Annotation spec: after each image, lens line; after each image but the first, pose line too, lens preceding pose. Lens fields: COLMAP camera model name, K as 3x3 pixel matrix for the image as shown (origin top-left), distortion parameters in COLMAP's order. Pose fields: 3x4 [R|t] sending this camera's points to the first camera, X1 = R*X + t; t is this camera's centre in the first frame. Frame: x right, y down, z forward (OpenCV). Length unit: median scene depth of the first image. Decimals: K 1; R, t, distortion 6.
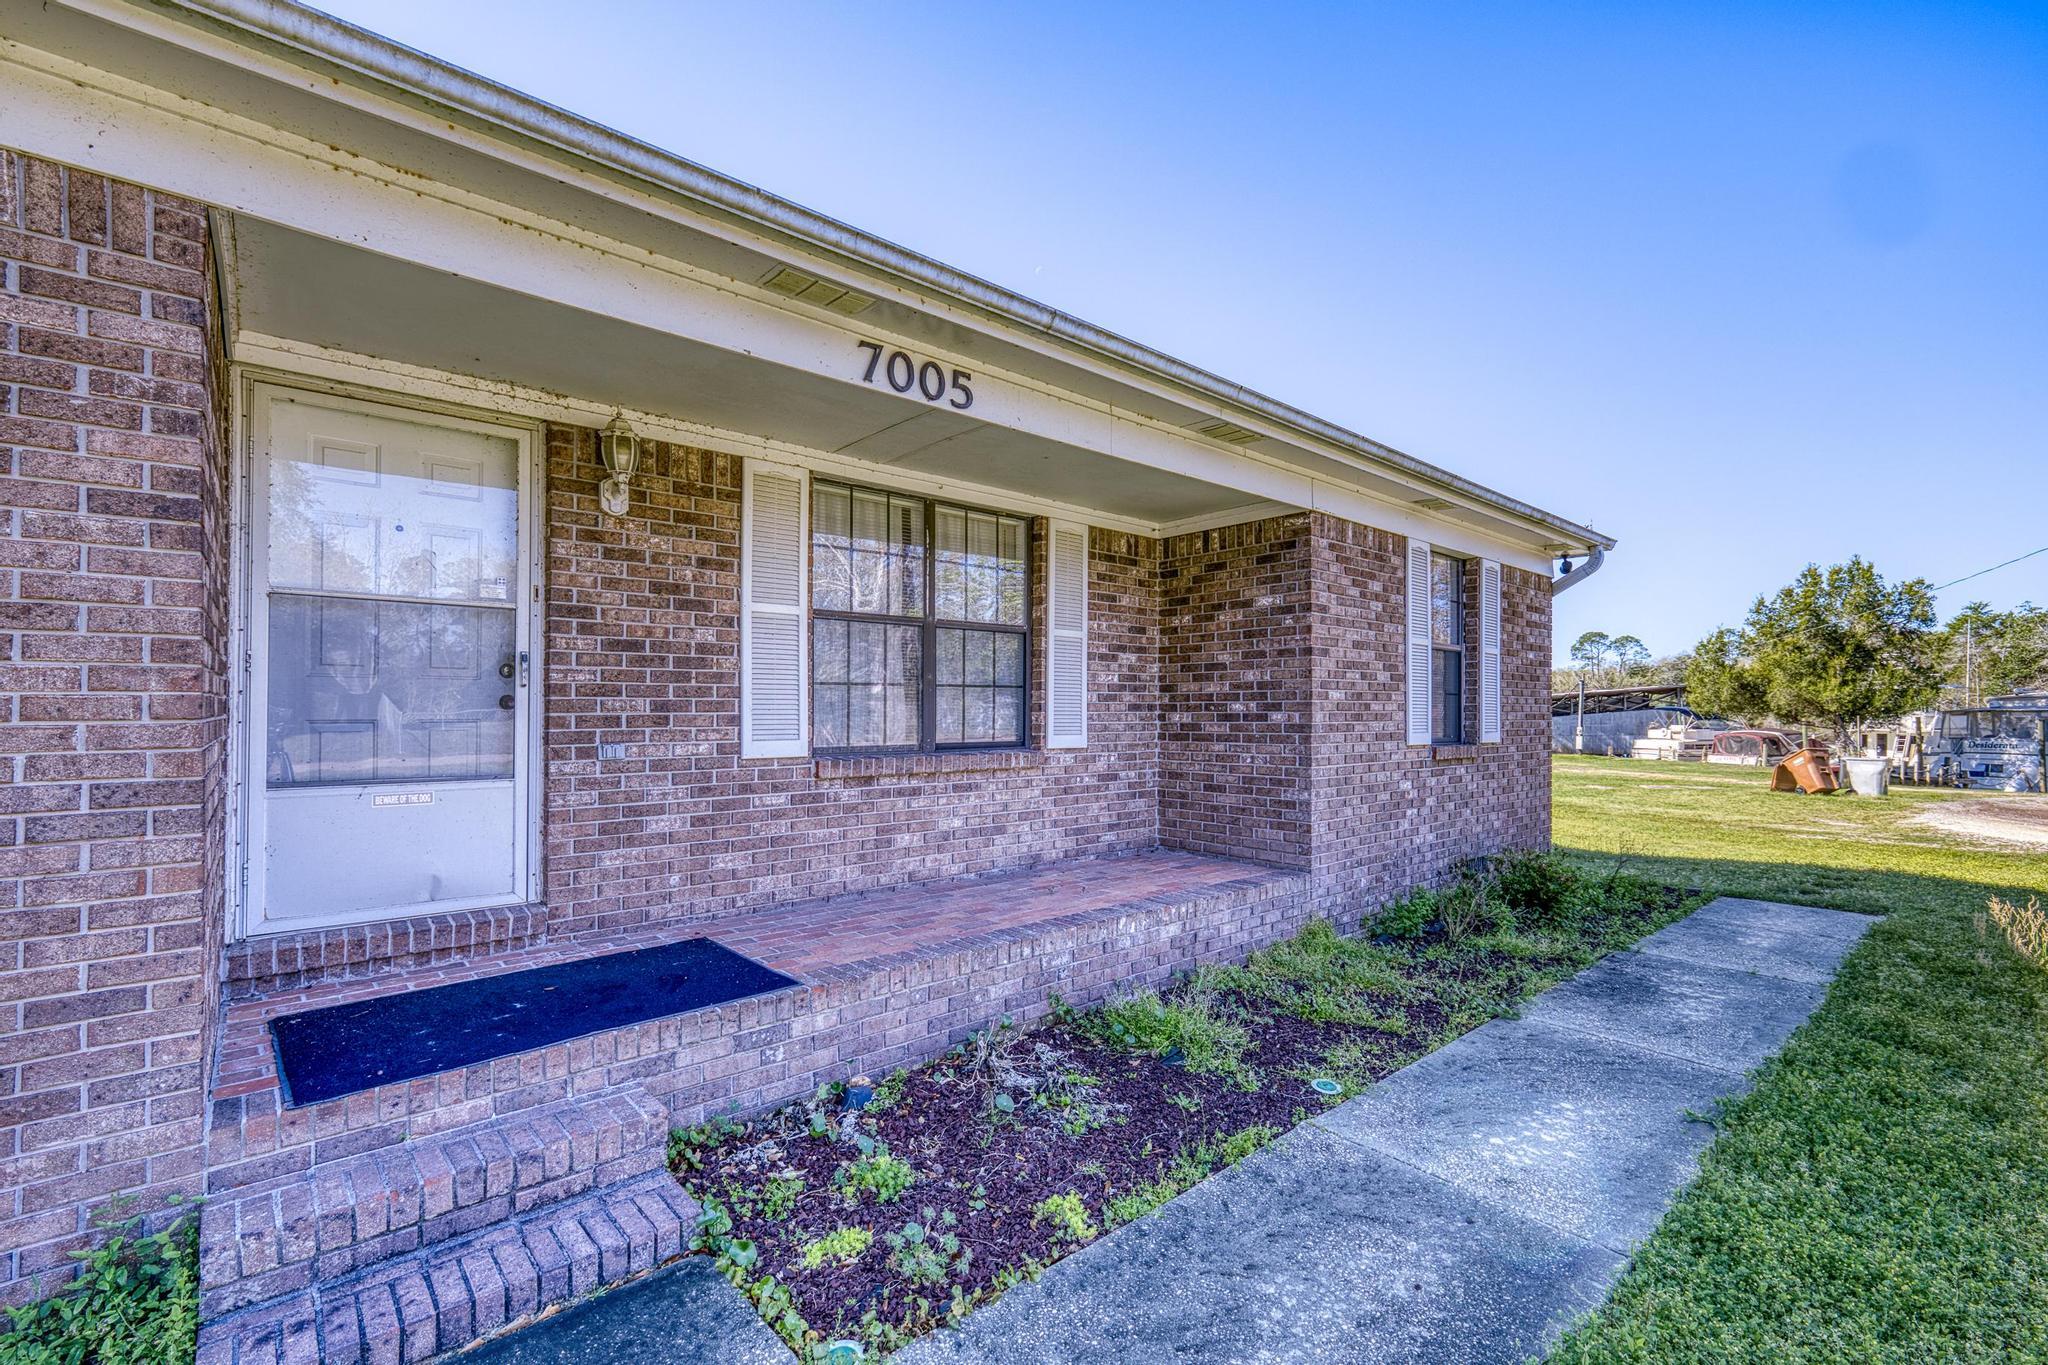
lens RADIAL K [[875.8, 0, 1013.5], [0, 875.8, 707.5], [0, 0, 1]] dist [0.000988, 0.001426]
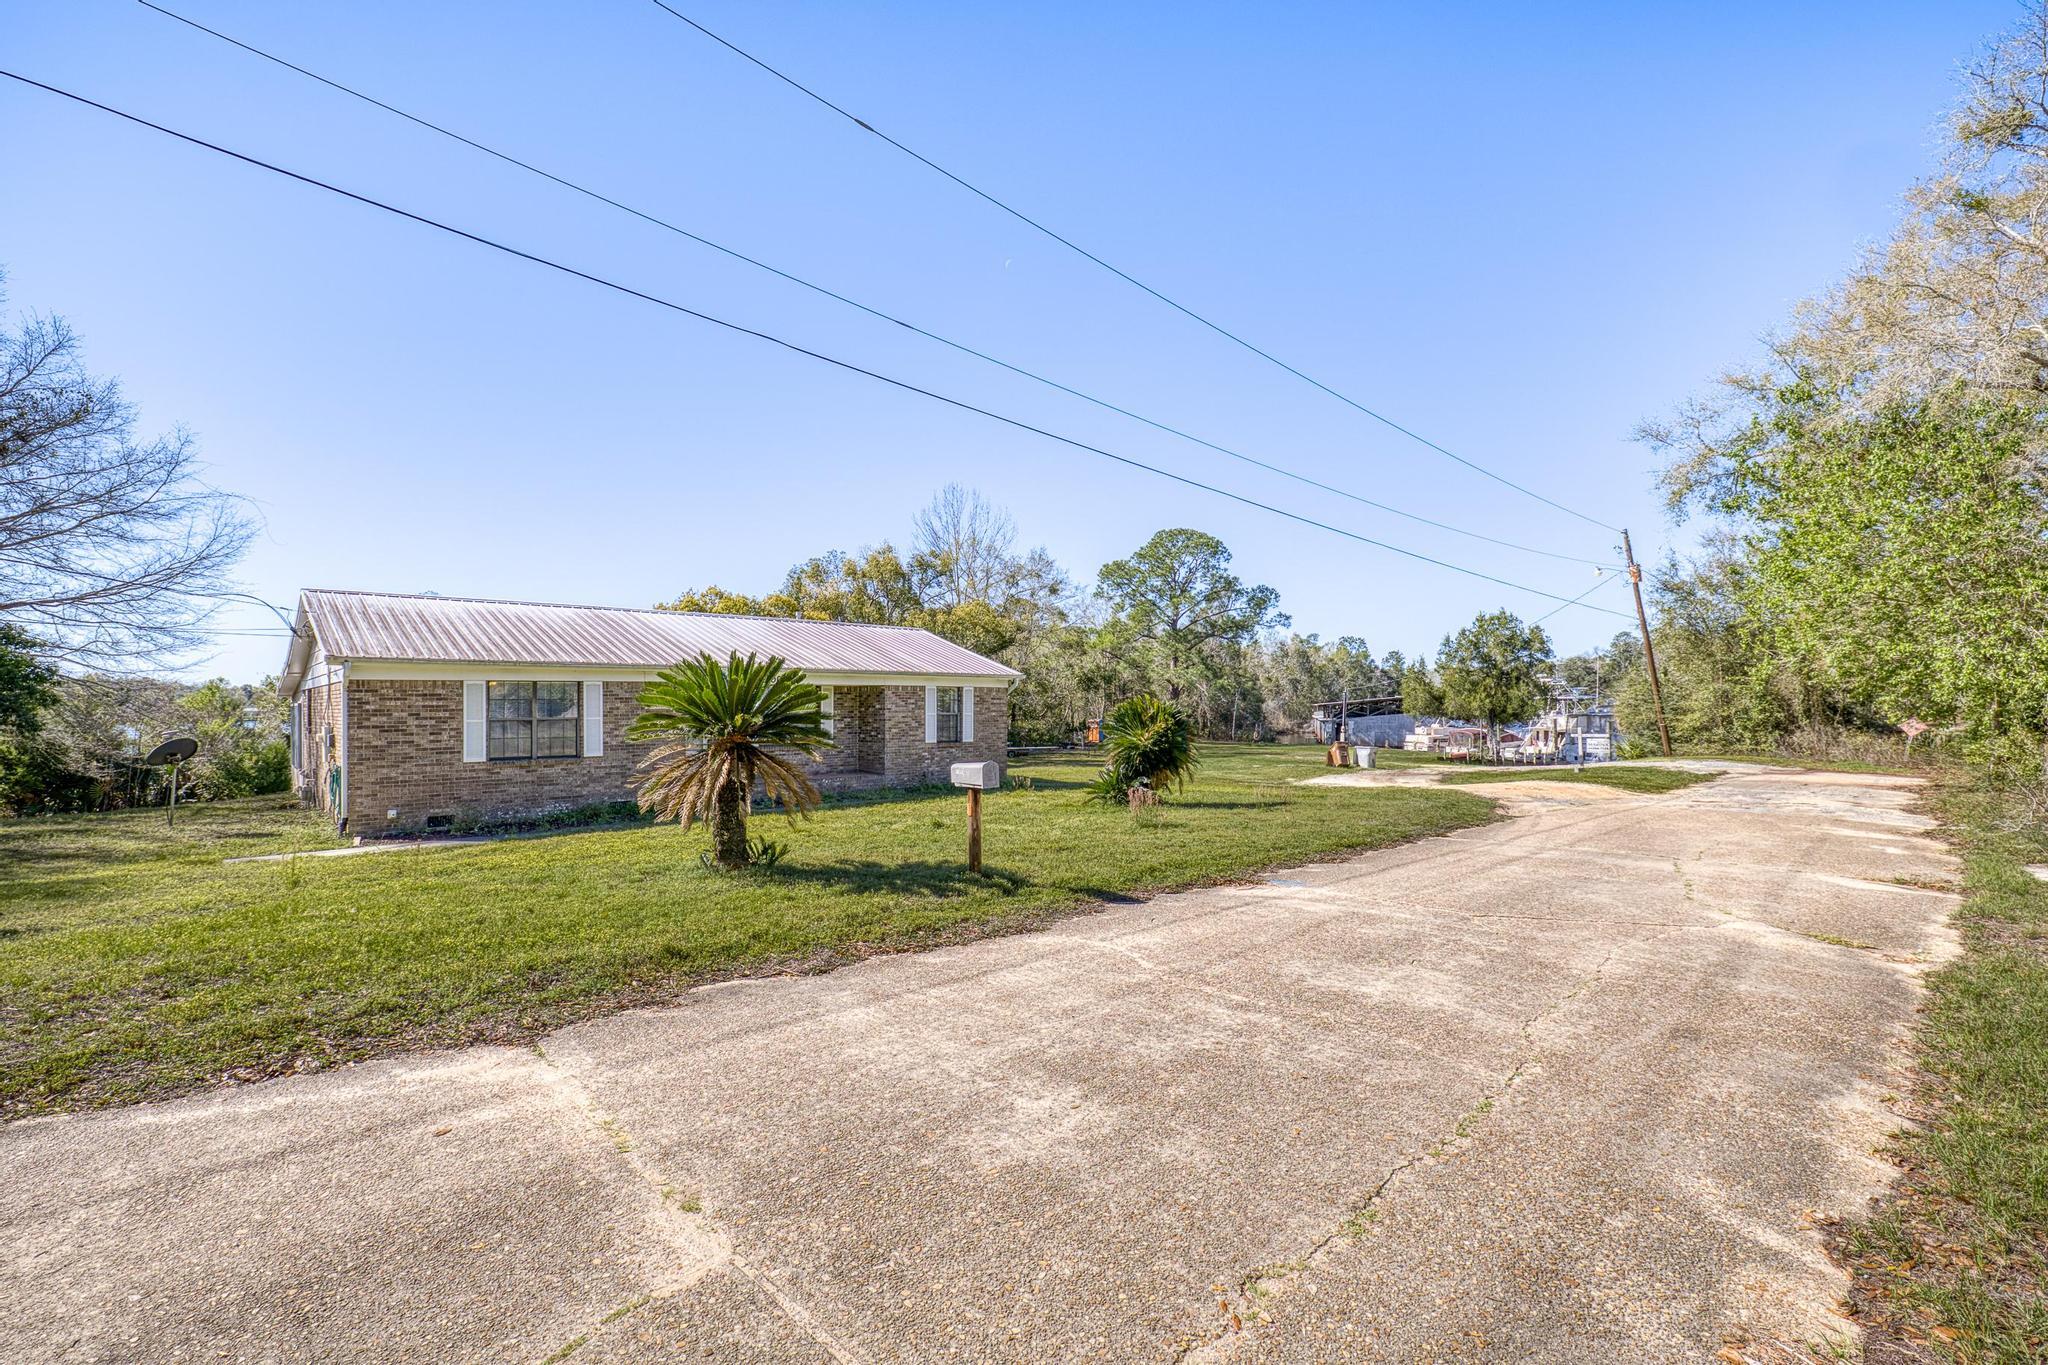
lens RADIAL K [[875.8, 0, 1013.5], [0, 875.8, 707.5], [0, 0, 1]] dist [0.000988, 0.001426]
pose [[0.999558, -0.003889, 0.029482, 0.110007], [0.003738, 0.999980, 0.005169, -0.018963], [-0.029501, -0.005056, 0.999552, -0.414196]]
